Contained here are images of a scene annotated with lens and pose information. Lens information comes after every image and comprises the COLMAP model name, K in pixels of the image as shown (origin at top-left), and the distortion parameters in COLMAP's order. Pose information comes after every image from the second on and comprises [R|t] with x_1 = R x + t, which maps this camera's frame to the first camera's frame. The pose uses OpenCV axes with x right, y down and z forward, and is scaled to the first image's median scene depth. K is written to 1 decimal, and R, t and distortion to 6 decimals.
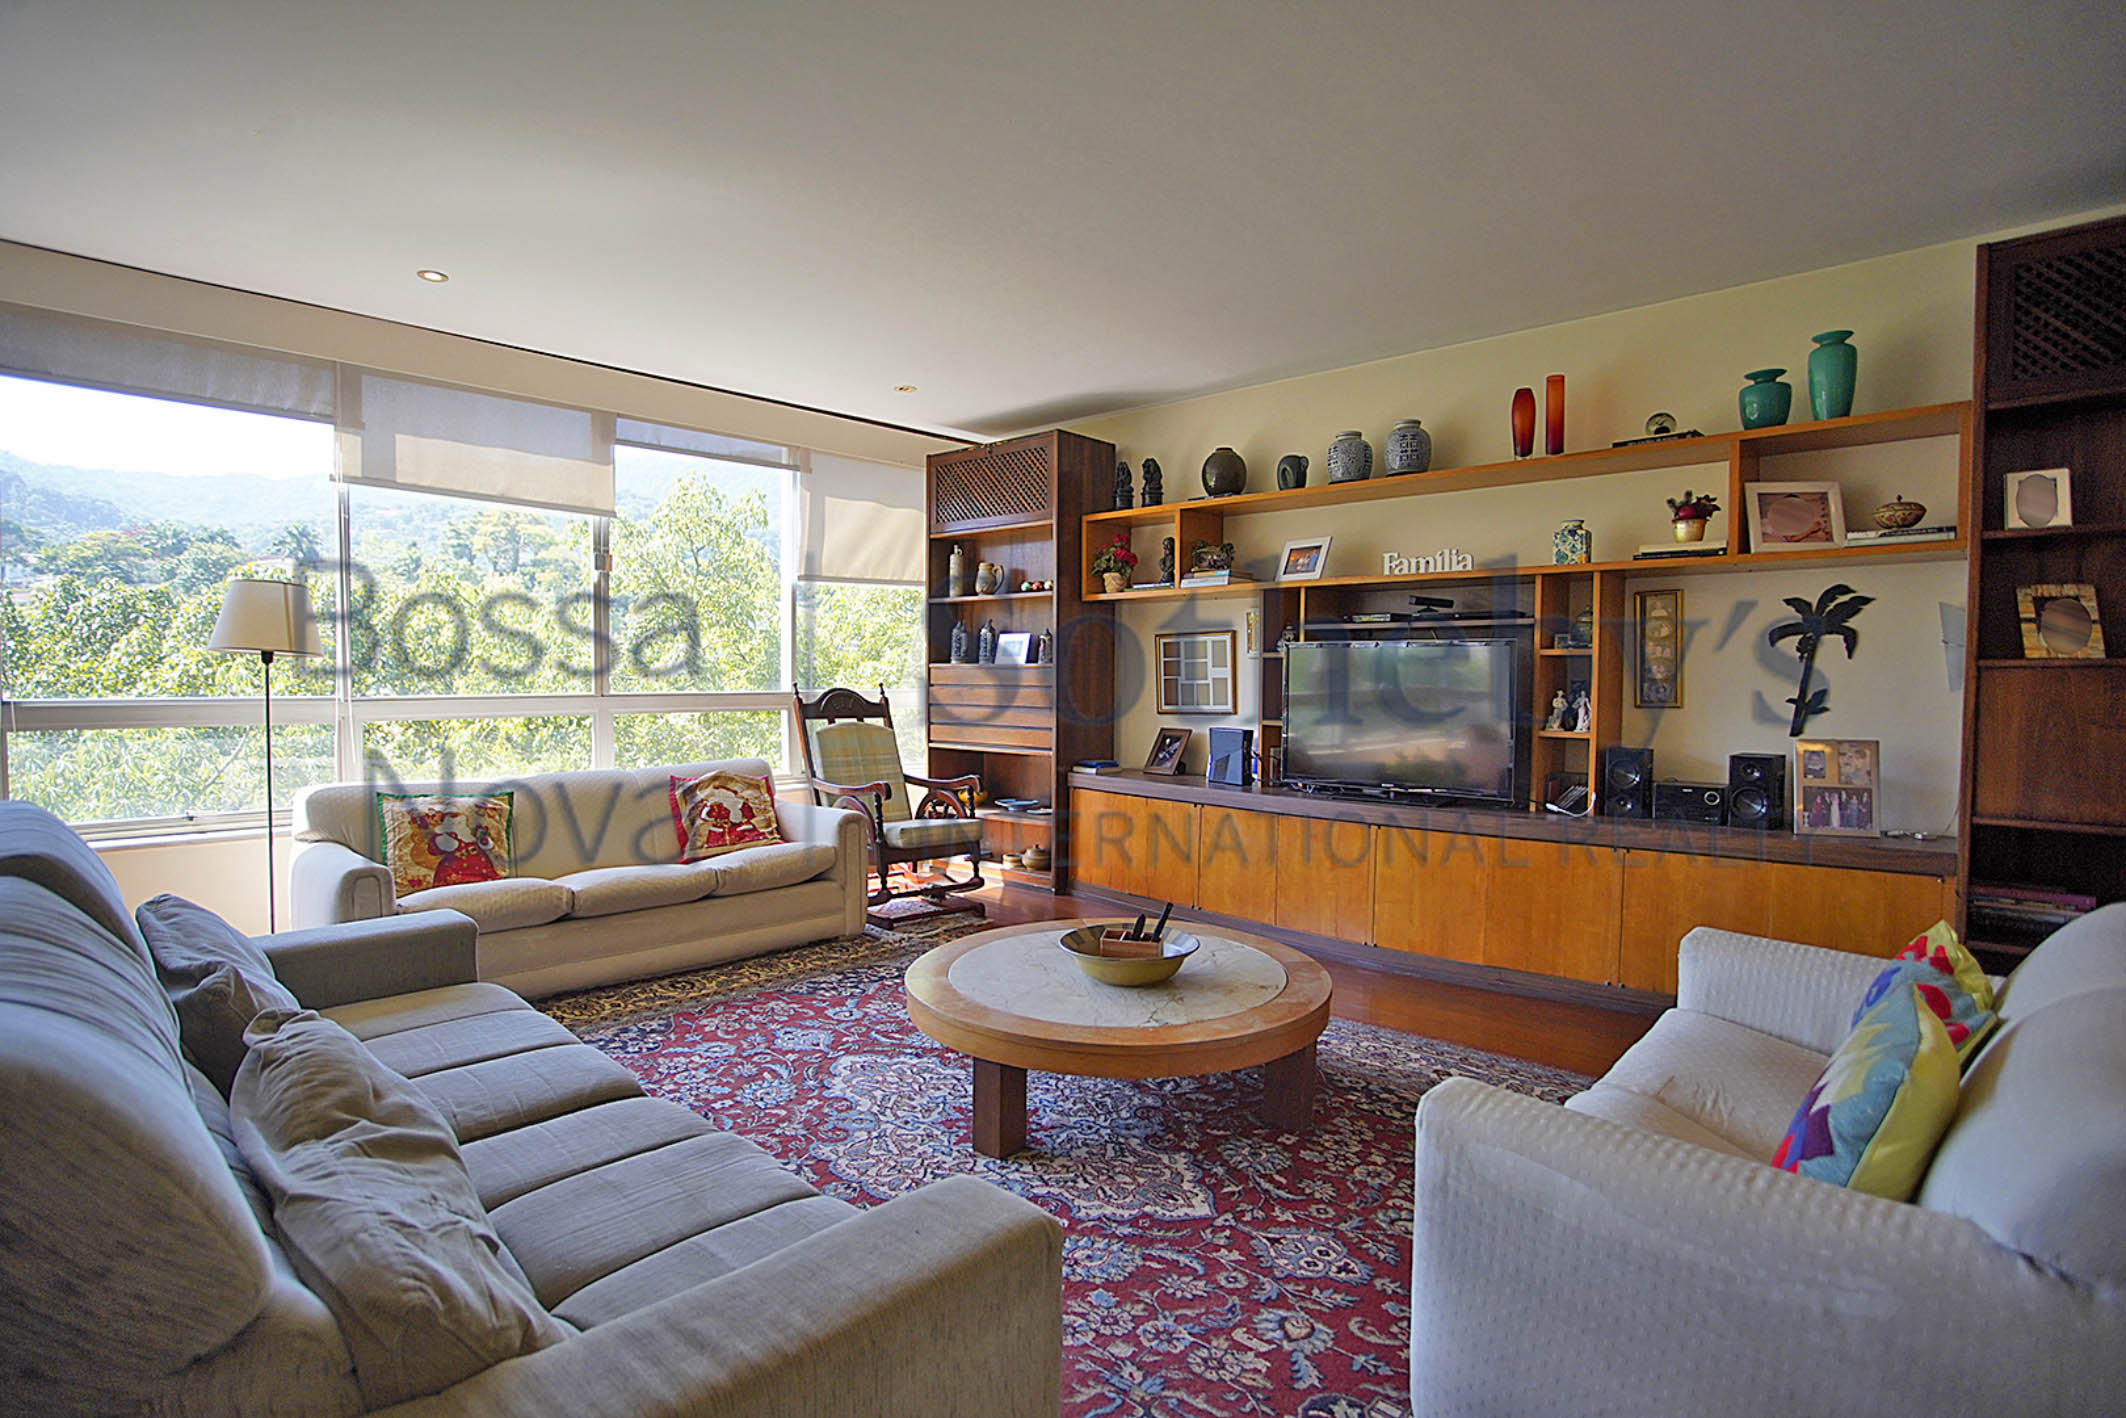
lens RADIAL K [[1015.6, 0, 1058.2], [0, 1015.6, 703.7], [0, 0, 1]] dist [-0.037912, 0.007915]
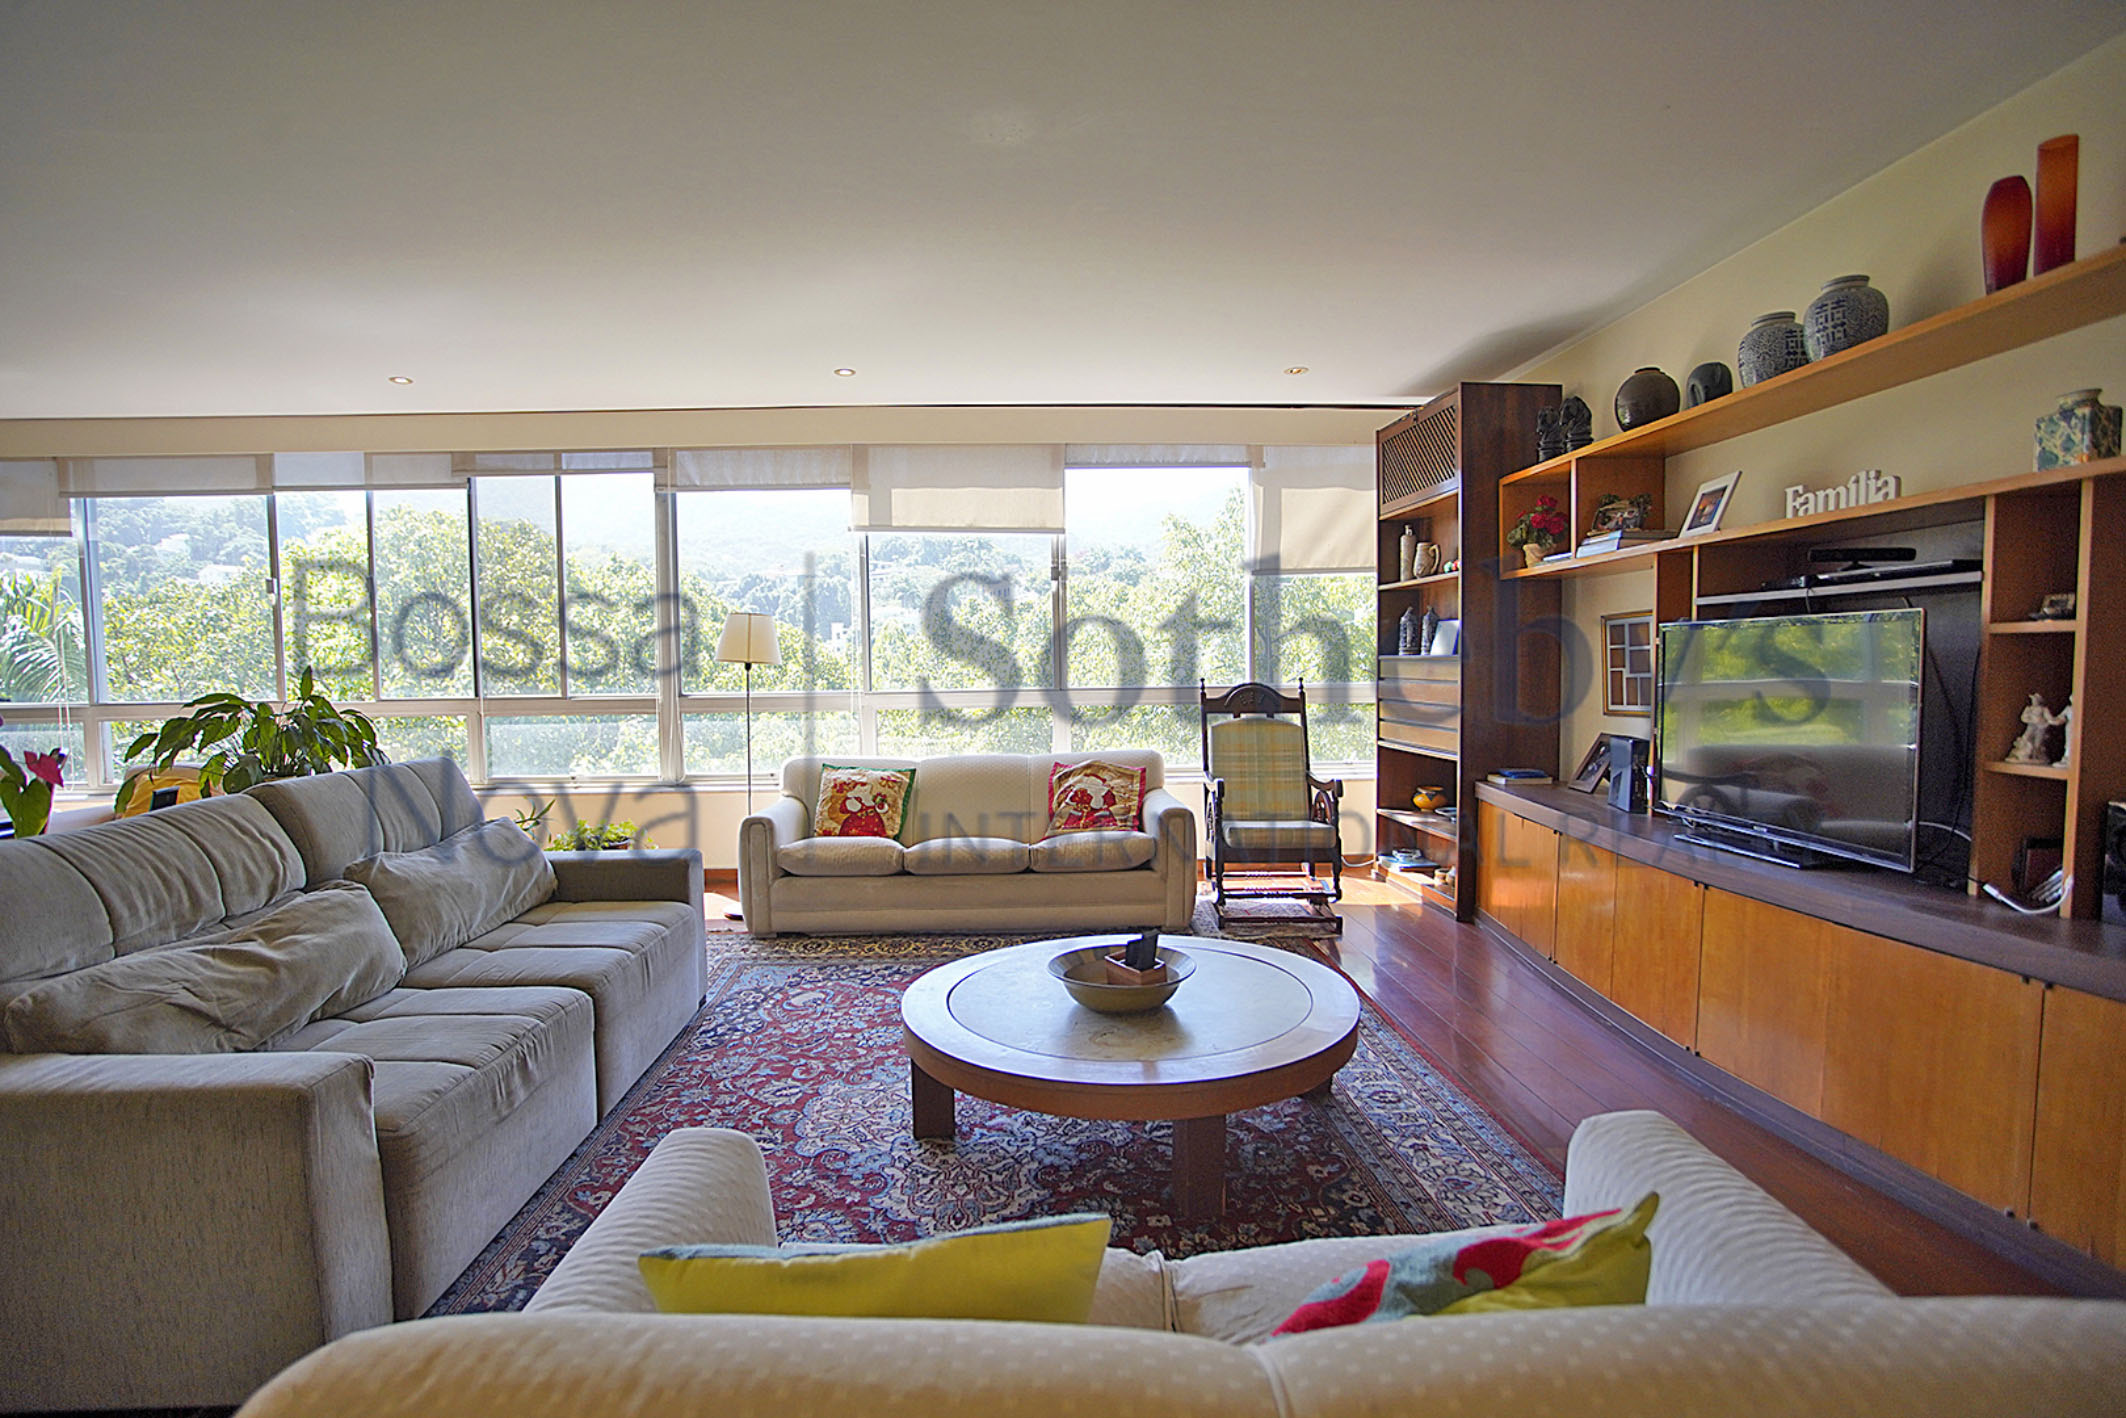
lens RADIAL K [[1015.6, 0, 1054.9], [0, 1015.6, 722.9], [0, 0, 1]] dist [-0.037912, 0.007915]
pose [[0.733304, 0.025036, -0.679439, 0.403553], [-0.001948, 0.999395, 0.034724, -0.013067], [0.679898, -0.024140, 0.732909, 0.172881]]
